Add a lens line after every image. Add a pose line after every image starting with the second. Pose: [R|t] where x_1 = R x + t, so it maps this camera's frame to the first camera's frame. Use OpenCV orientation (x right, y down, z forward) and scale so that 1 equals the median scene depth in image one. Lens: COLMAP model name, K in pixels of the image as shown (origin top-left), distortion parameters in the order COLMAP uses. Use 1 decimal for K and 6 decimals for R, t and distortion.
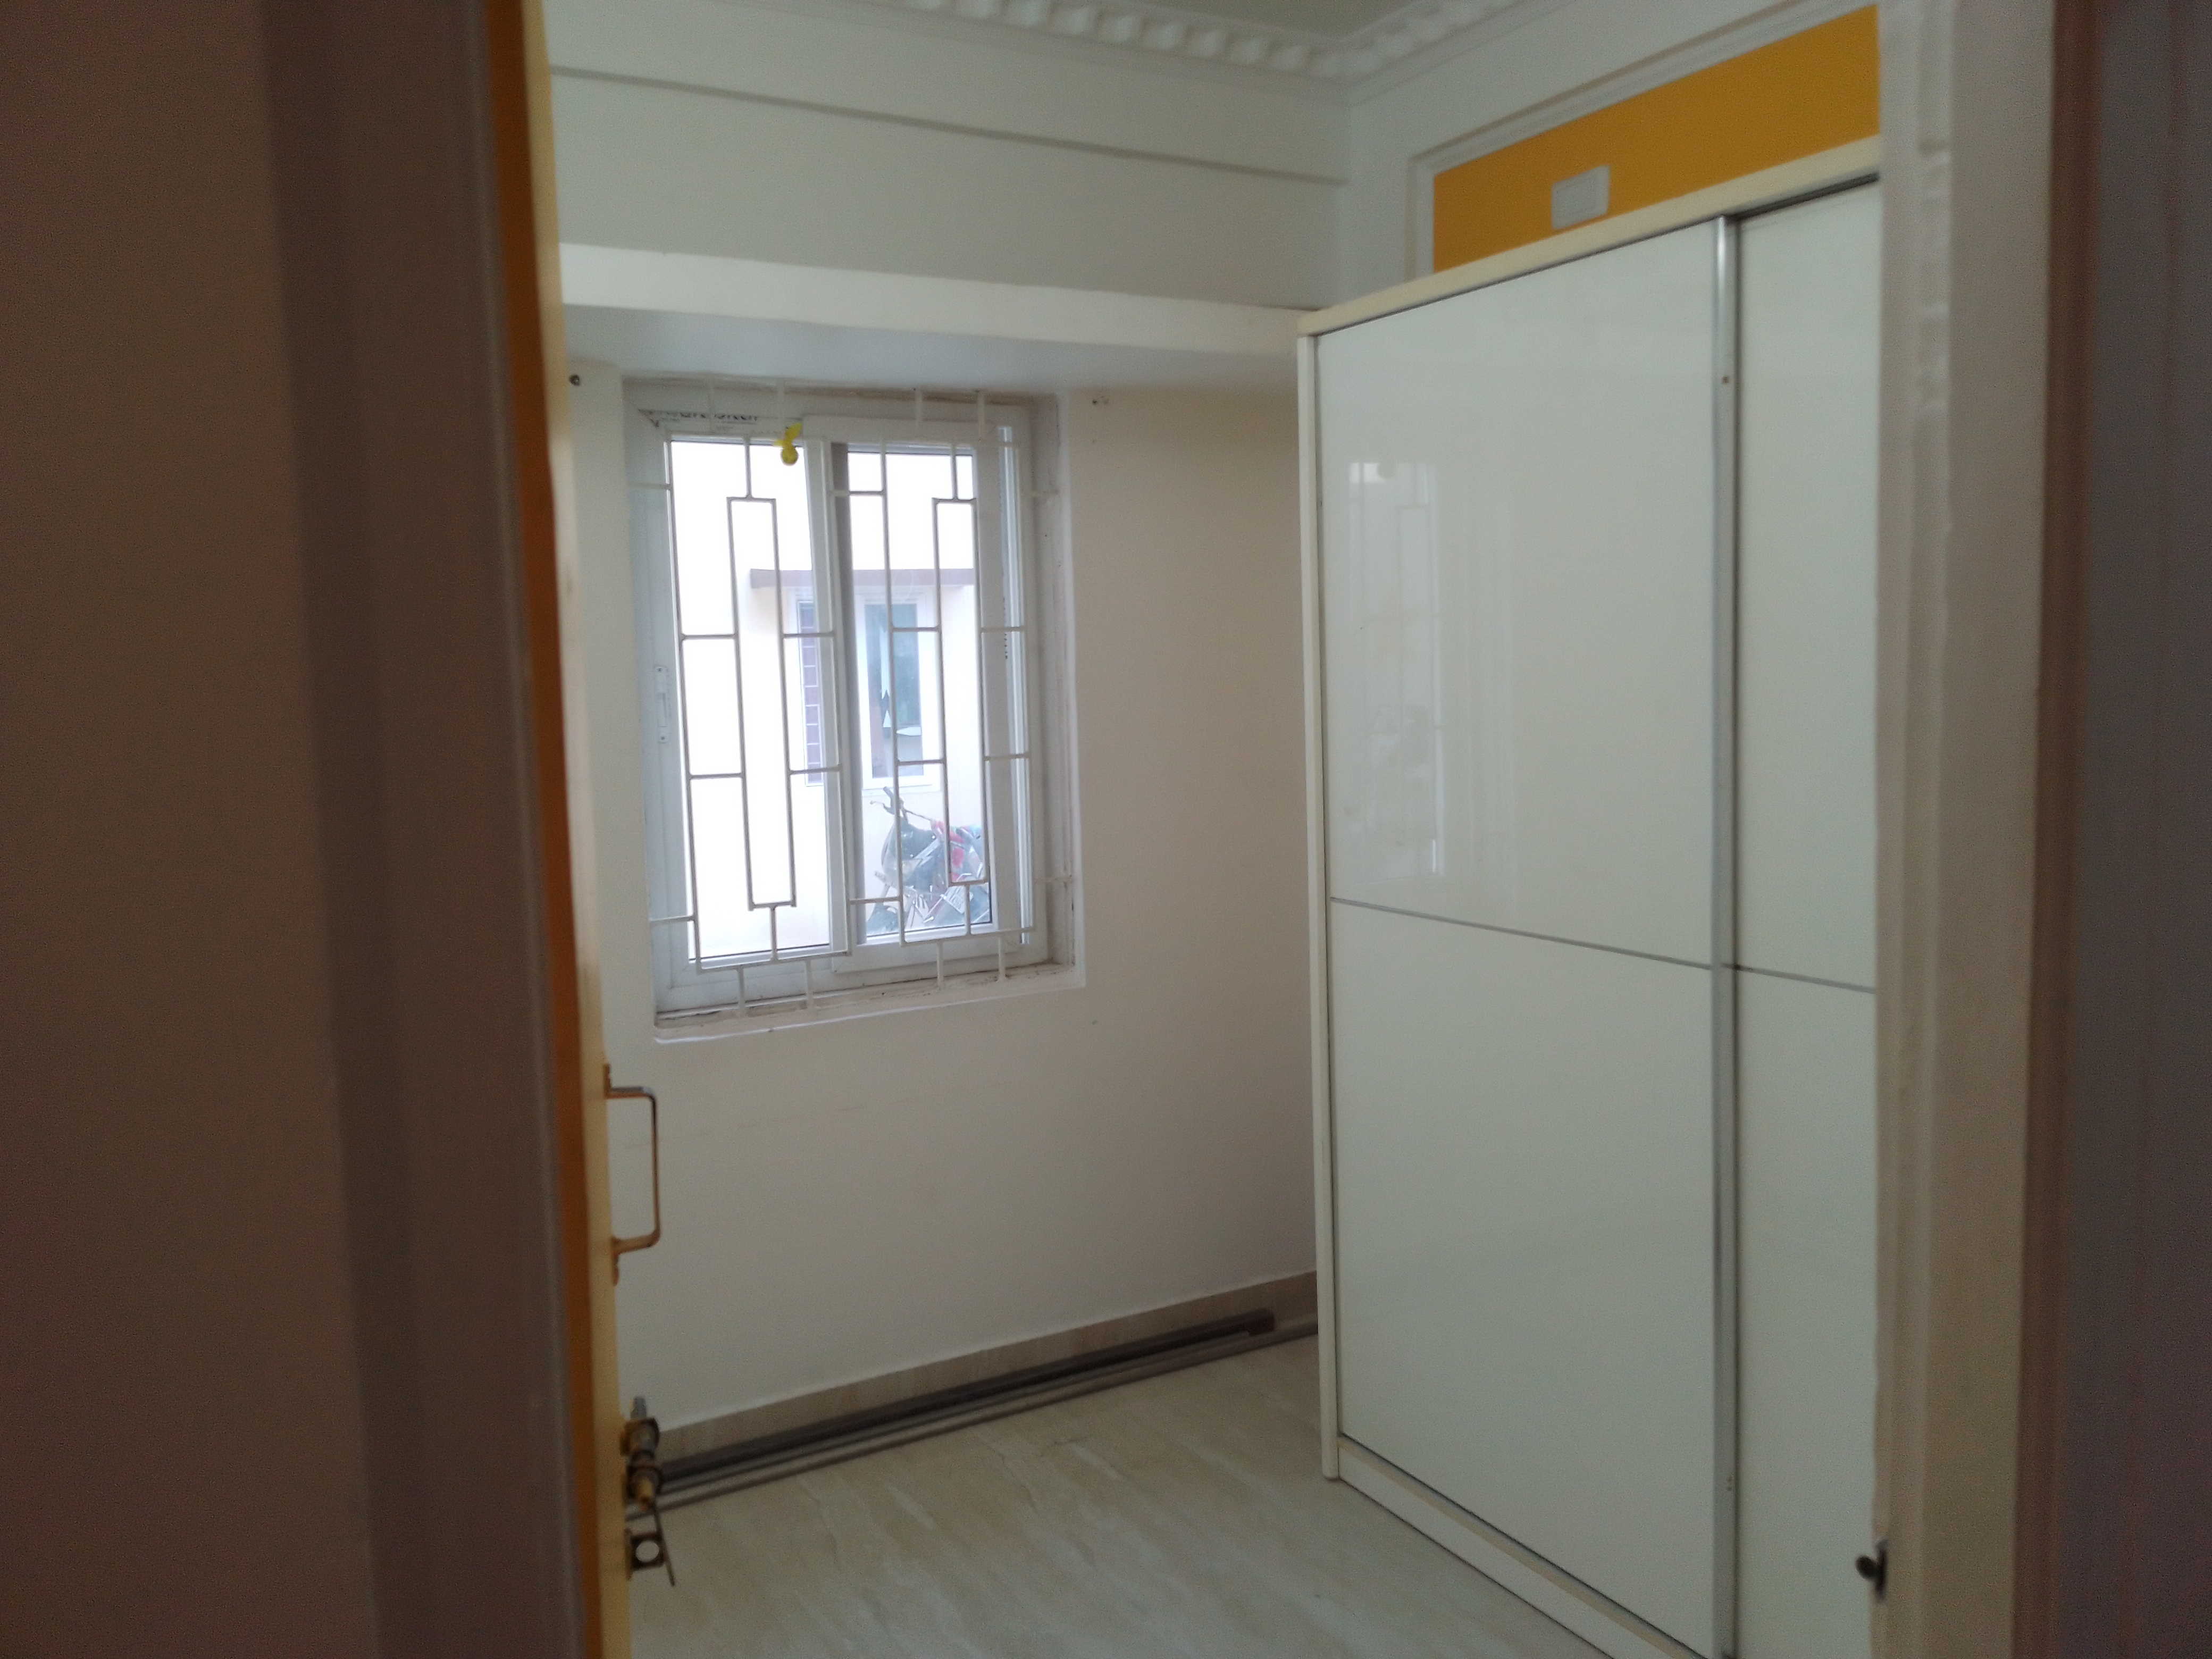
lens RADIAL K [[1785.2, 0, 1107.4], [0, 1785.2, 797.0], [0, 0, 1]] dist [0.102082, -0.183805]
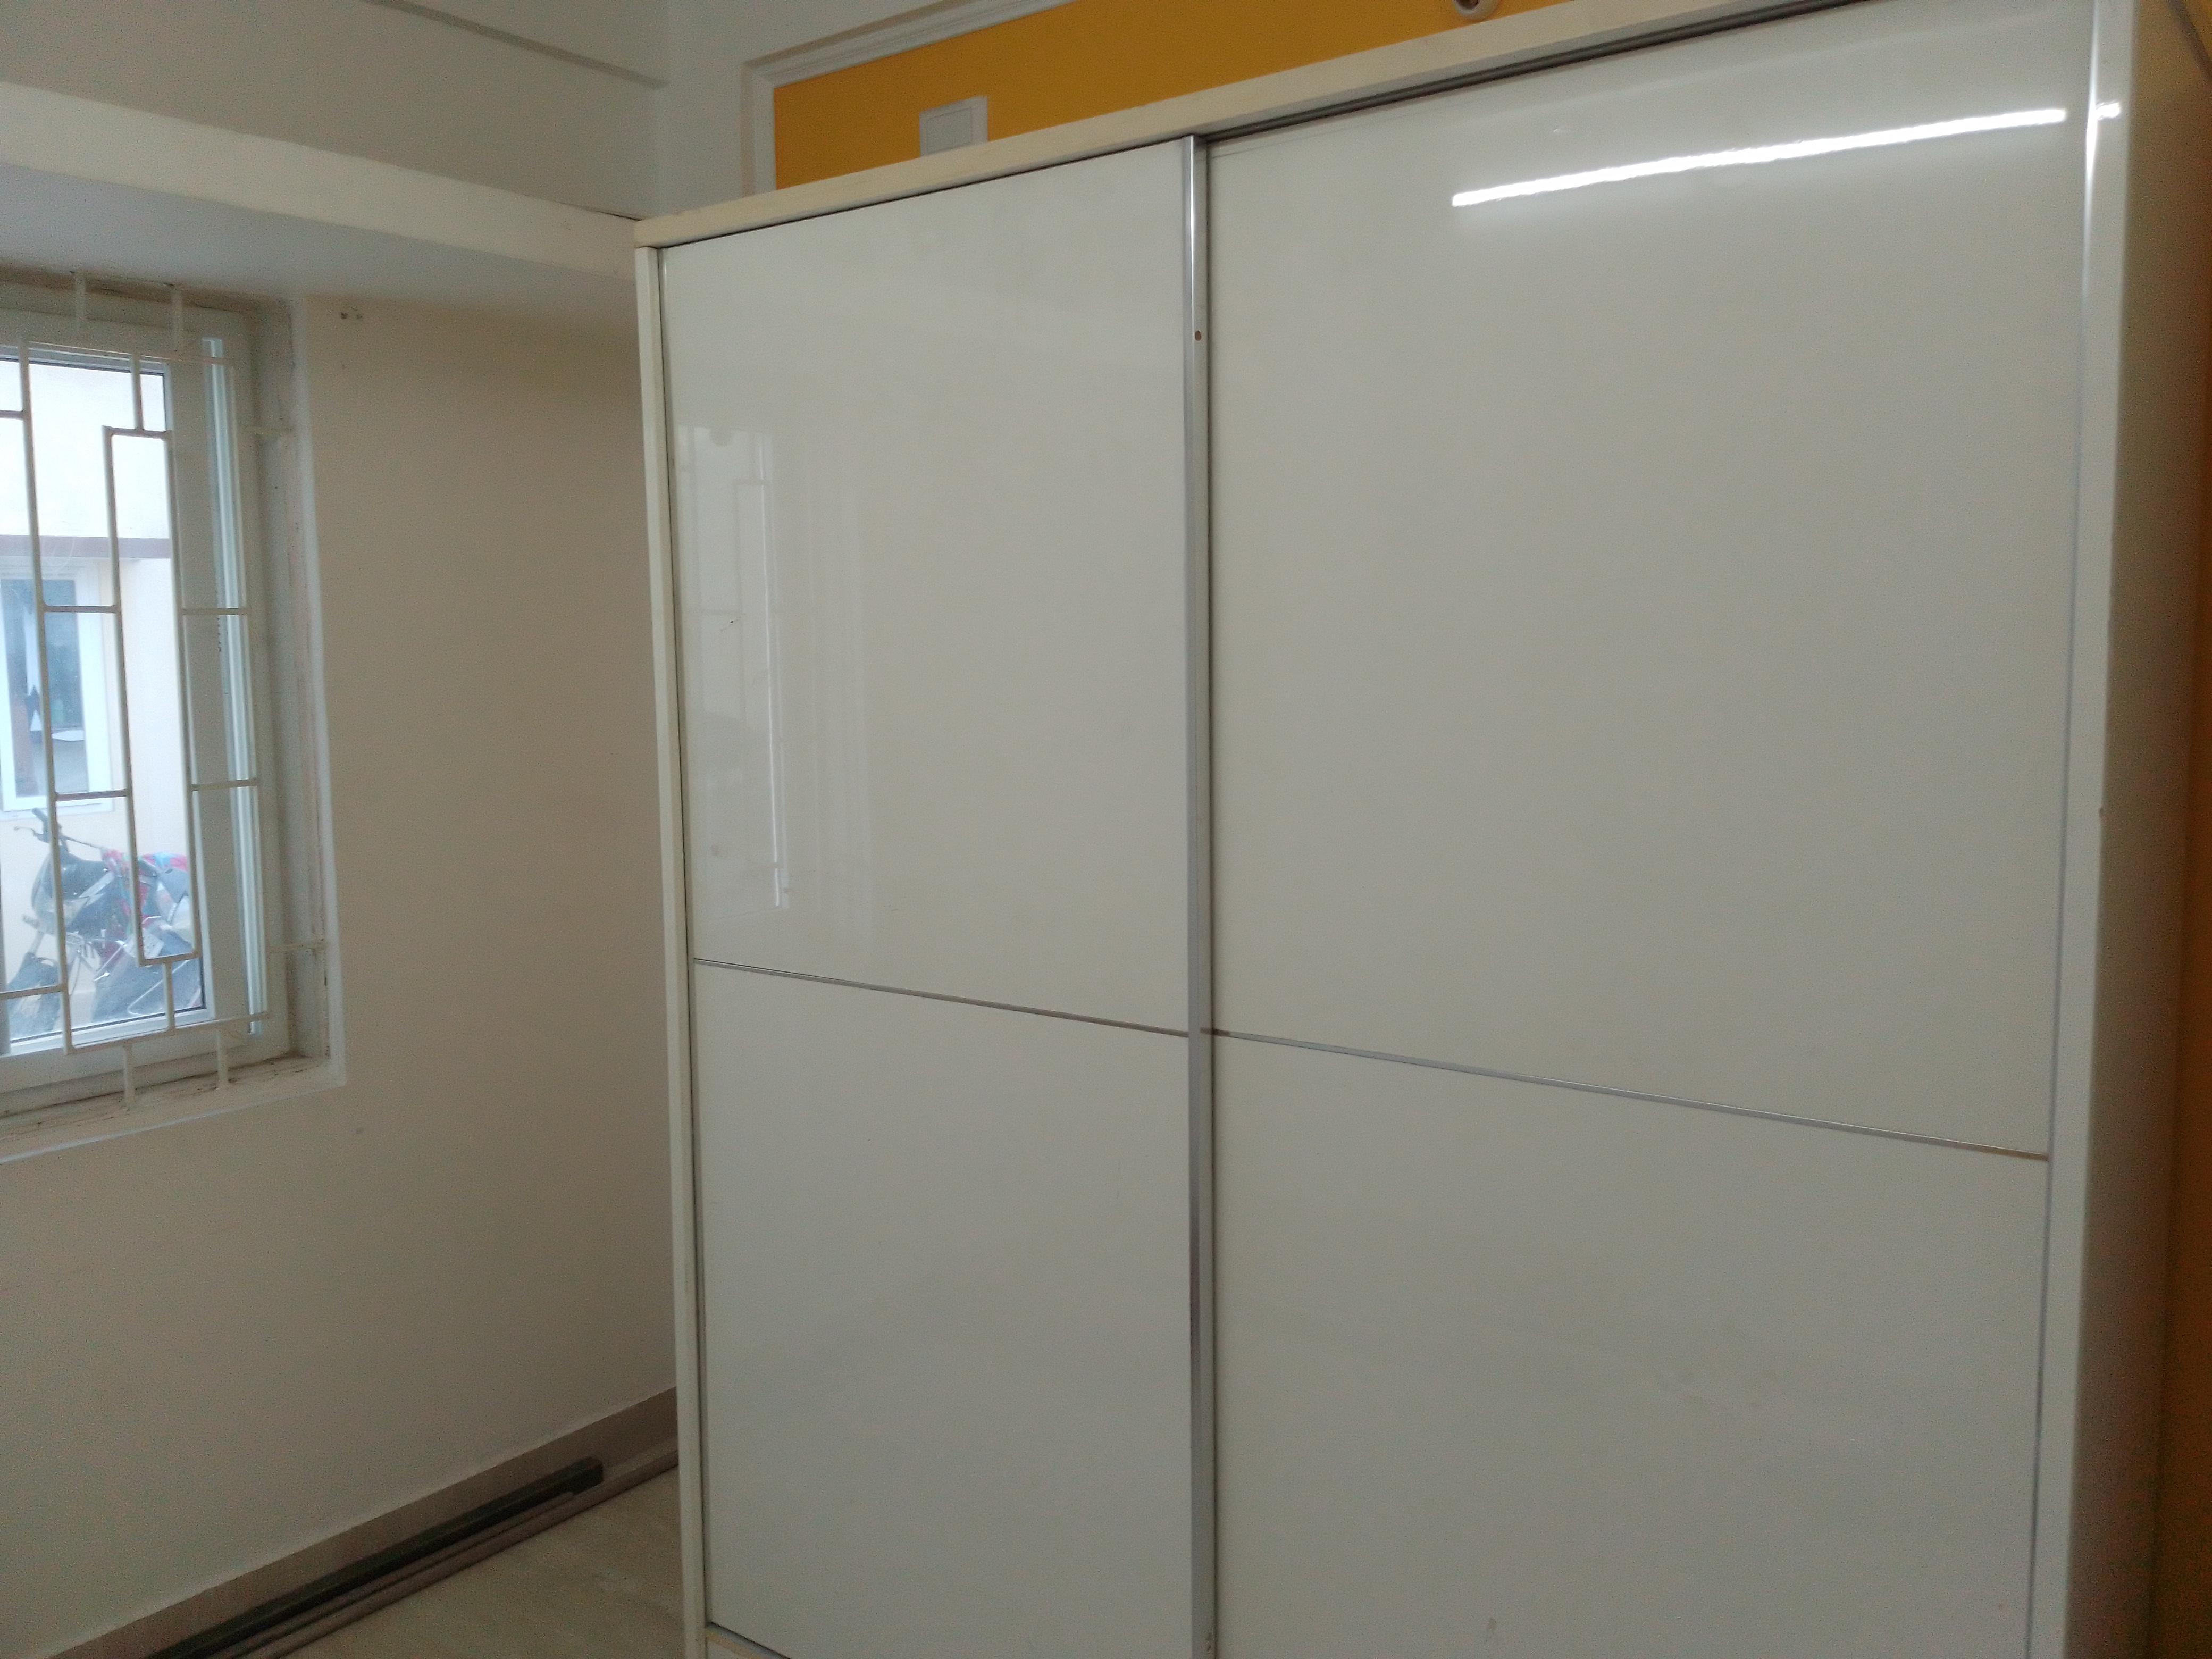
lens RADIAL K [[1785.2, 0, 1107.4], [0, 1785.2, 797.0], [0, 0, 1]] dist [0.102082, -0.183805]
pose [[0.916333, -0.019278, 0.399953, -0.021014], [0.018200, 0.999813, 0.006495, -0.015414], [-0.400004, 0.001328, 0.916513, 0.167415]]
